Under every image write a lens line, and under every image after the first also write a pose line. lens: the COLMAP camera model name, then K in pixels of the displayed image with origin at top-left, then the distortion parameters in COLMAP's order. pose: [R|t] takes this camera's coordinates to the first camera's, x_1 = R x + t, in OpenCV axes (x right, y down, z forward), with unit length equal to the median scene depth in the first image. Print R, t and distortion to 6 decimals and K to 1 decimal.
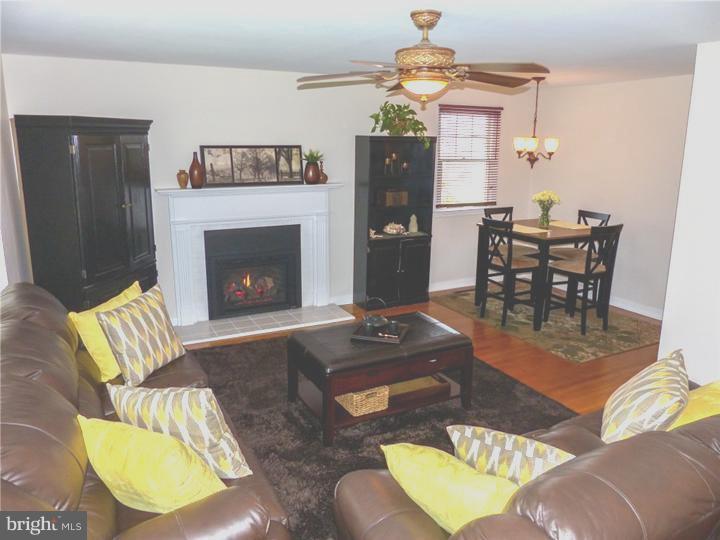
lens RADIAL K [[537.8, 0, 360.6], [0, 537.8, 273.6], [0, 0, 1]] dist [-0.044230, 0.001551]
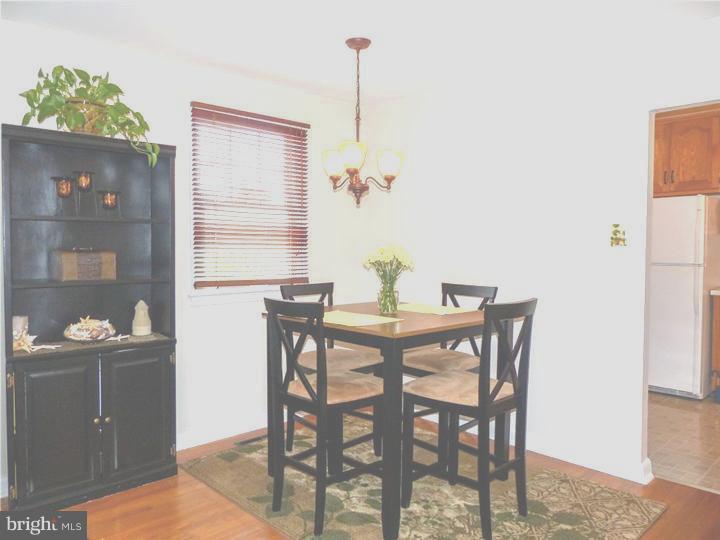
lens RADIAL K [[540.4, 0, 360.0], [0, 540.4, 270.0], [0, 0, 1]] dist [-0.049377, 0.040091]
pose [[0.960360, -0.015596, 0.278325, 0.173659], [0.069611, 0.980220, -0.185264, -0.033006], [-0.269930, 0.197295, 0.942450, 0.510805]]
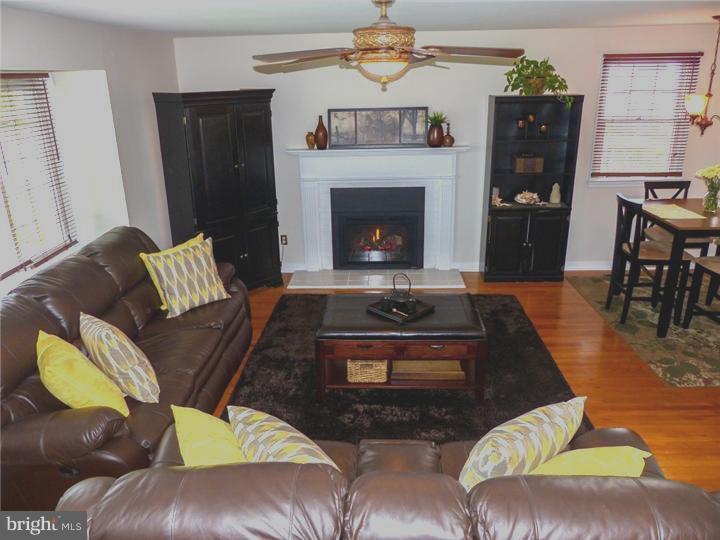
lens RADIAL K [[540.4, 0, 360.0], [0, 540.4, 270.0], [0, 0, 1]] dist [-0.049377, 0.040091]
pose [[0.865359, 0.139500, -0.481345, 0.295138], [-0.091556, 0.988319, 0.121829, -0.051012], [0.492718, -0.061356, 0.868023, 0.059246]]
